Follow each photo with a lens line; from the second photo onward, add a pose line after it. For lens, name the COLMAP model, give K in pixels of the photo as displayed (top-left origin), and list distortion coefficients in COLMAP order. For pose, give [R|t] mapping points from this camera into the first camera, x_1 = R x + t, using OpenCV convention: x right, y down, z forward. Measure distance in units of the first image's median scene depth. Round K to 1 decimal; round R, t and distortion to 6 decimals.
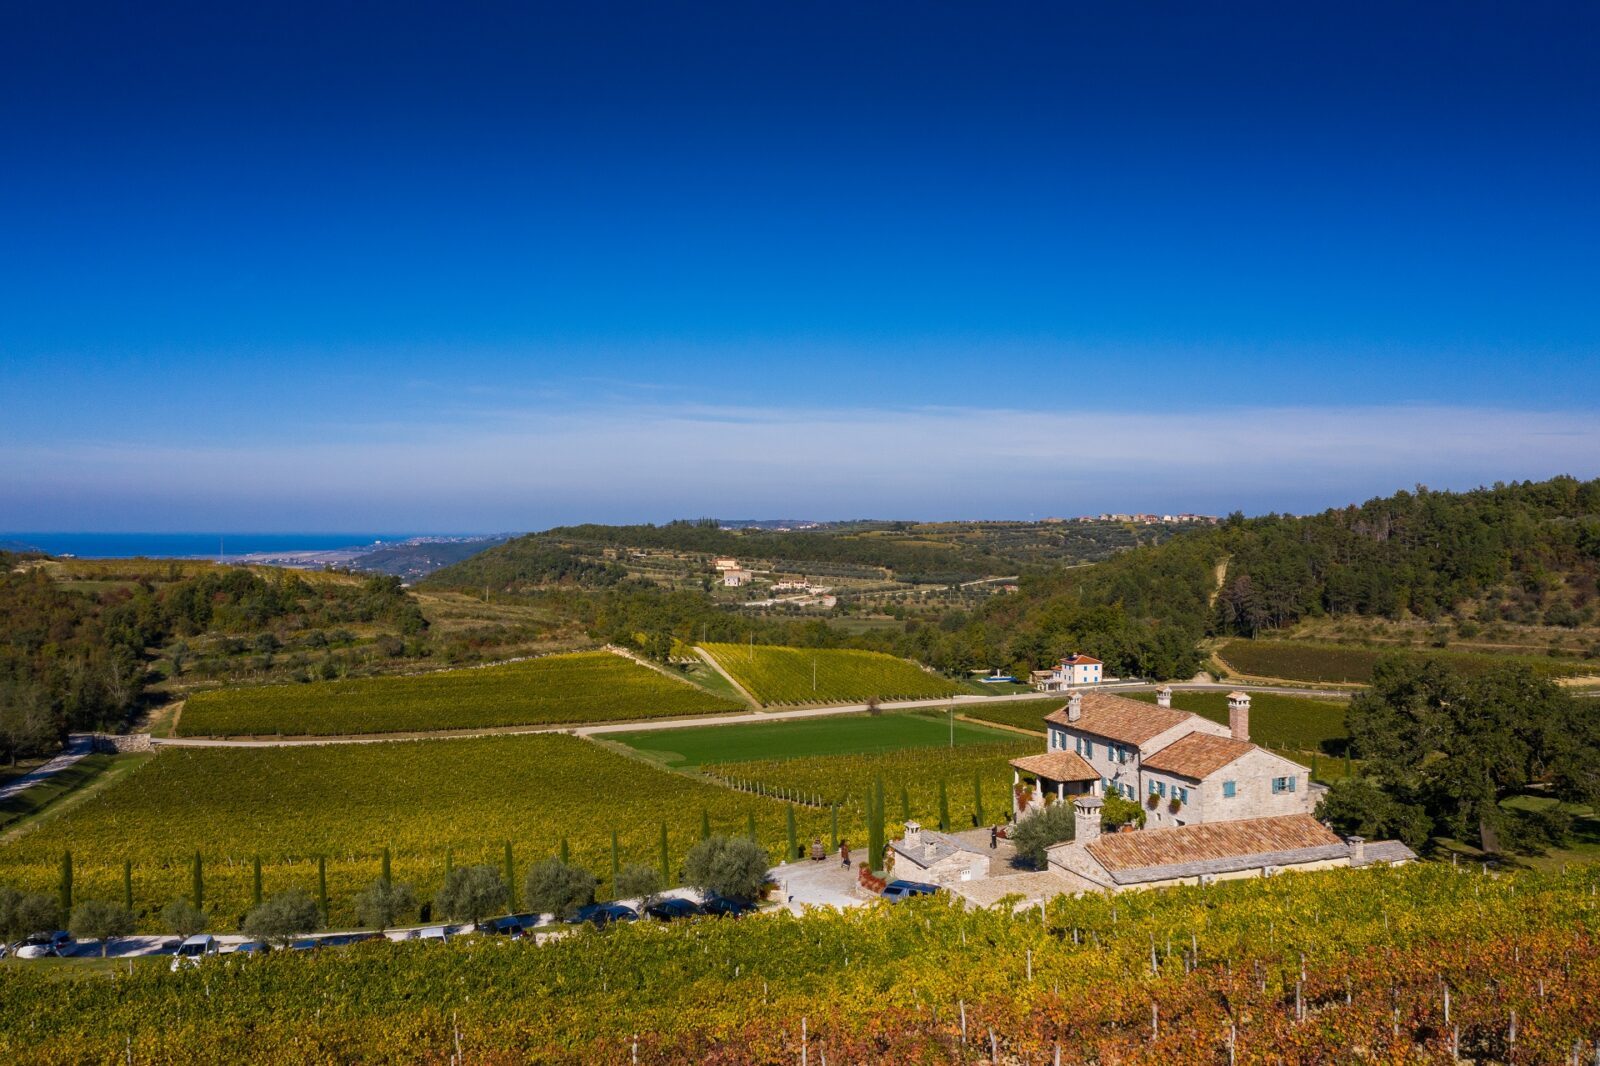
lens RADIAL K [[1241.1, 0, 800.0], [0, 1241.1, 533.0], [0, 0, 1]] dist [-0.031240, 0.002540]
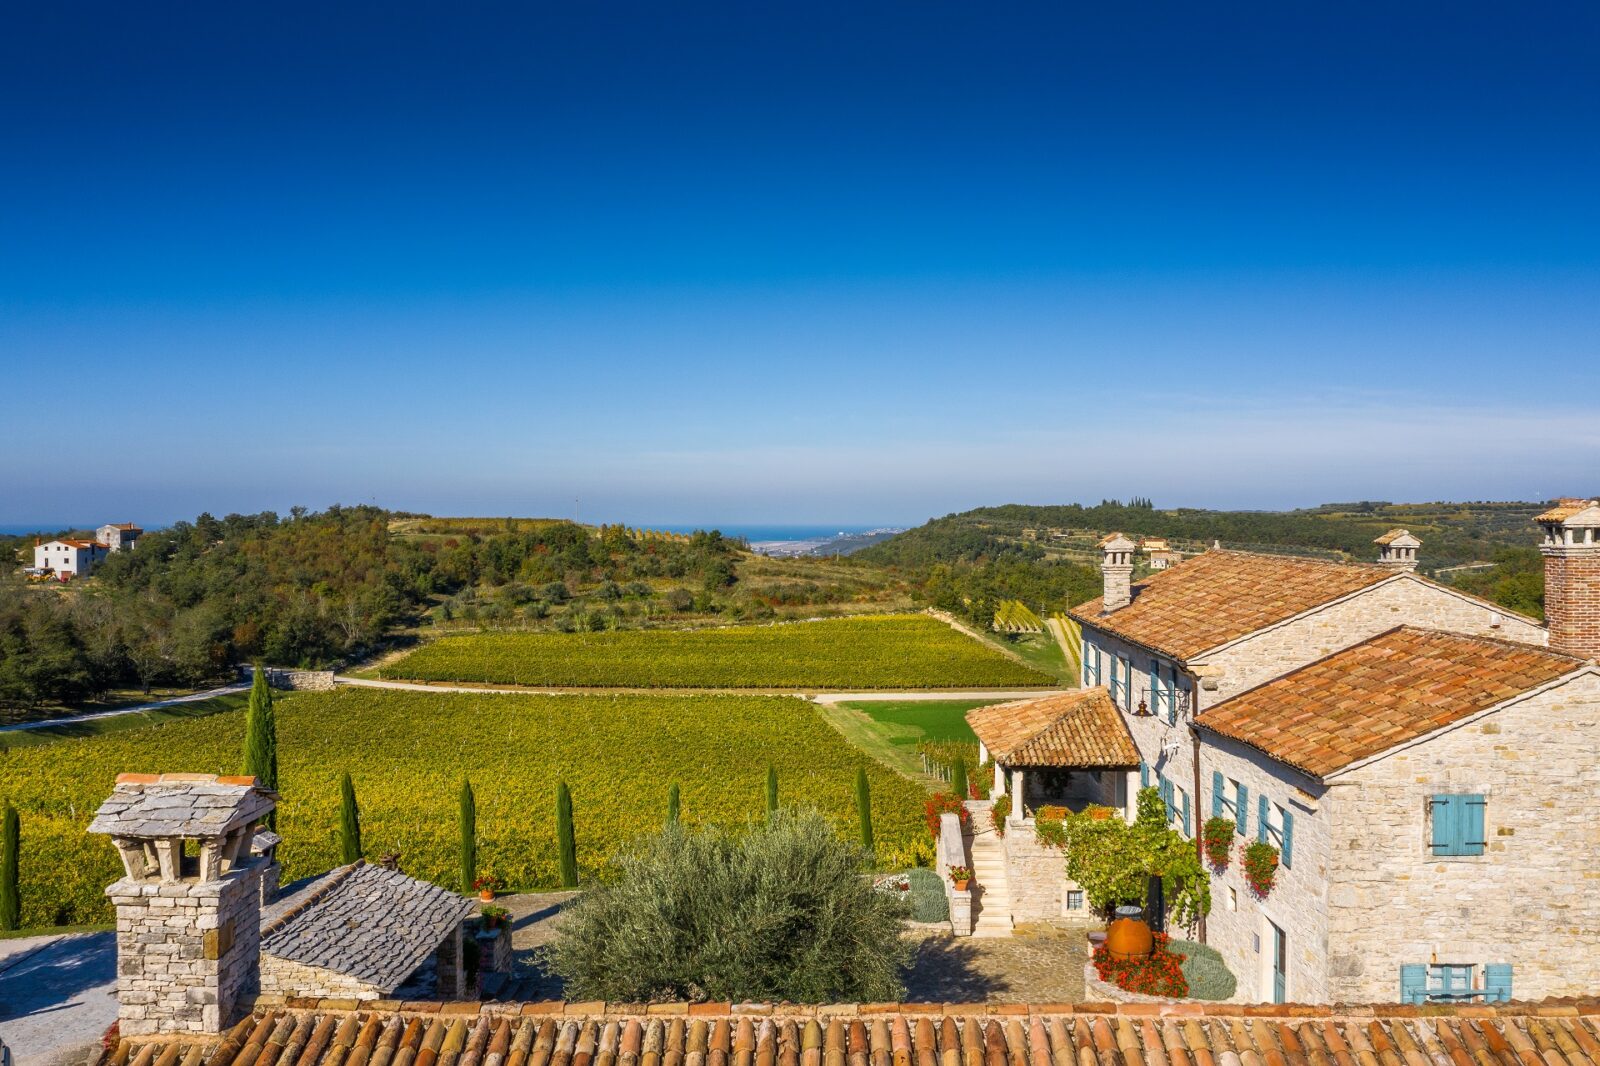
lens RADIAL K [[1241.1, 0, 800.0], [0, 1241.1, 533.0], [0, 0, 1]] dist [-0.031240, 0.002540]
pose [[0.934185, 0.002515, -0.356780, 0.072590], [-0.000346, 0.999981, 0.006143, 0.034127], [0.356789, -0.005616, 0.934168, 0.167430]]
